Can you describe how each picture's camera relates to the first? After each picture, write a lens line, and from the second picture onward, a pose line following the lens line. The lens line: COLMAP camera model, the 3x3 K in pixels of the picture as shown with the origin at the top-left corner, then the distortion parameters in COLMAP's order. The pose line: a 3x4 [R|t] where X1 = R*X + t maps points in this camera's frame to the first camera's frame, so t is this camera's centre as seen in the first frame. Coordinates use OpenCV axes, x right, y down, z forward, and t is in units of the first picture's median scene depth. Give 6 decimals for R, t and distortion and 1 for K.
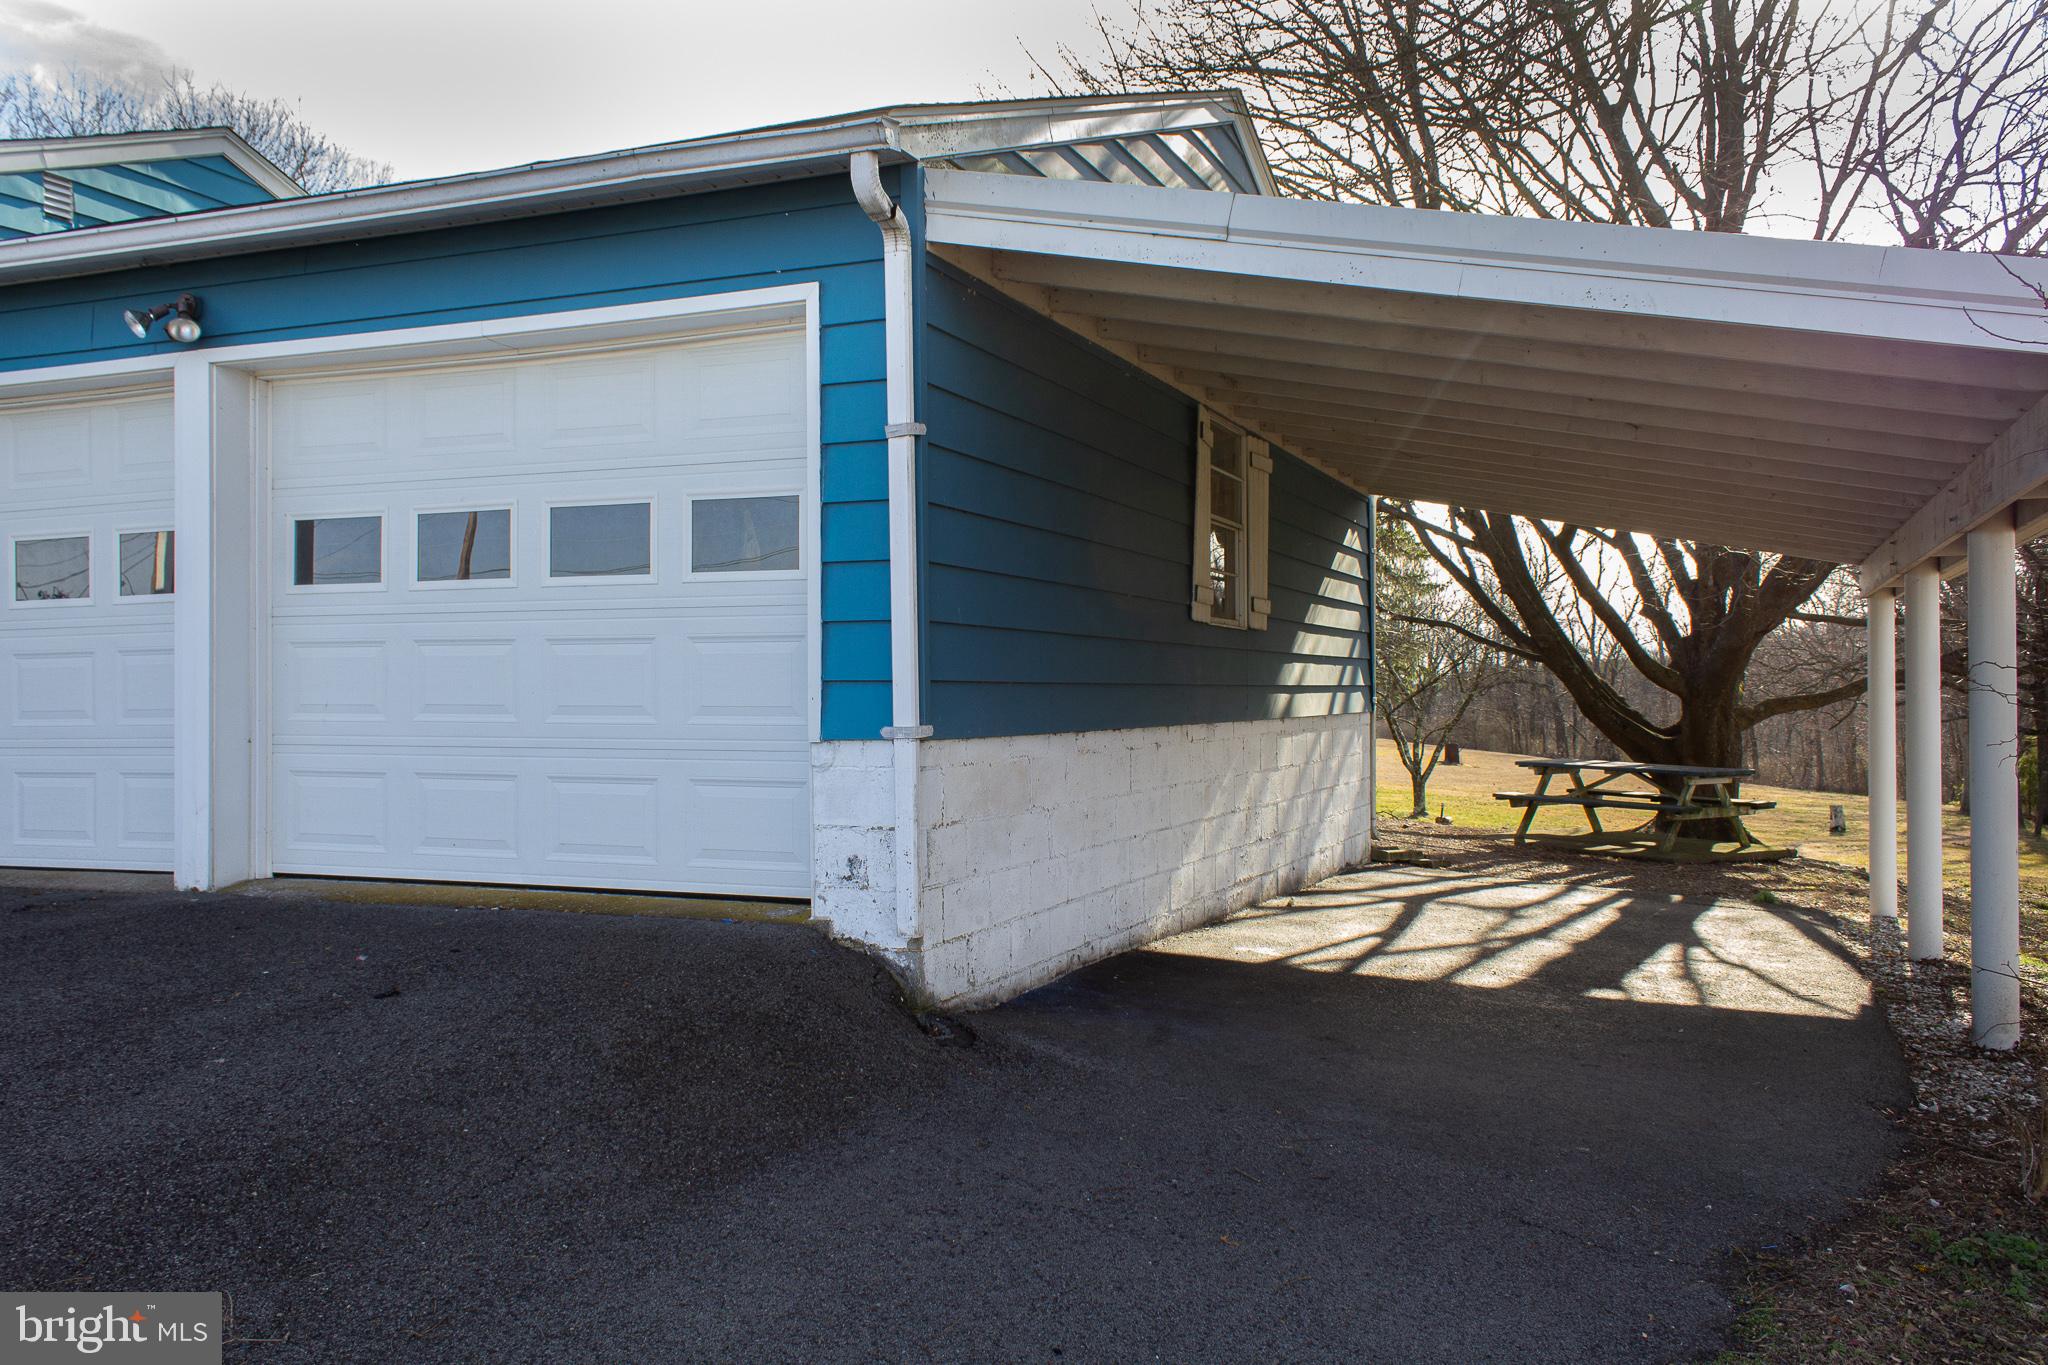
lens RADIAL K [[1536.6, 0, 1024.0], [0, 1536.6, 682.5], [0, 0, 1]] dist [0.000368, 0.002385]
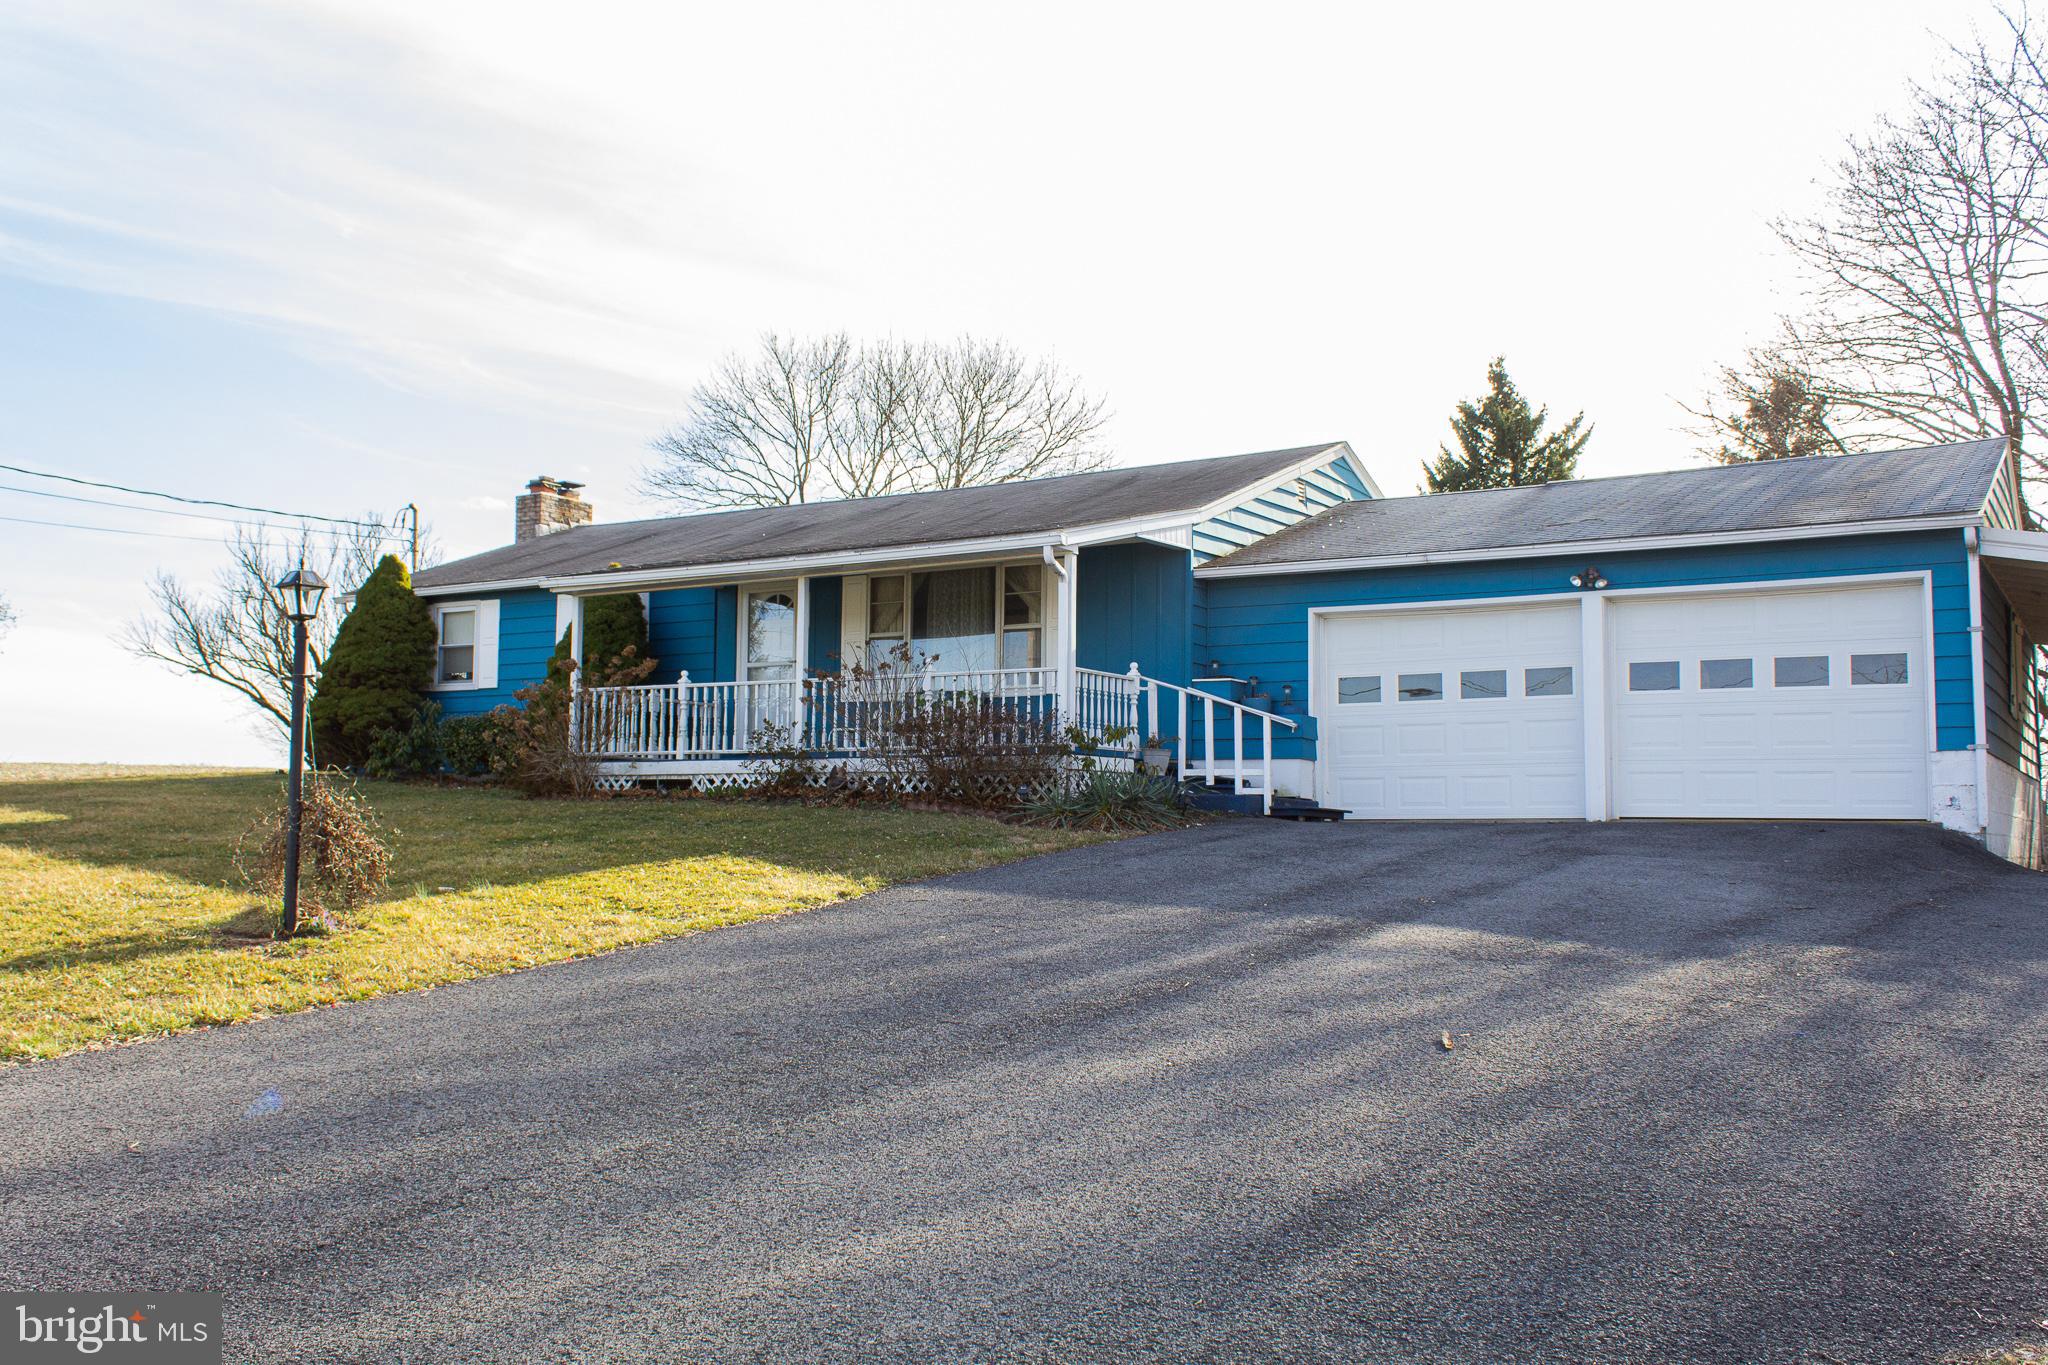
lens RADIAL K [[1686.4, 0, 1024.0], [0, 1686.4, 682.5], [0, 0, 1]] dist [-0.013432, -0.009312]
pose [[0.984316, 0.001545, -0.176408, -1.048323], [-0.016919, 0.996179, -0.085684, 0.175530], [0.175601, 0.087325, 0.980581, -1.839548]]
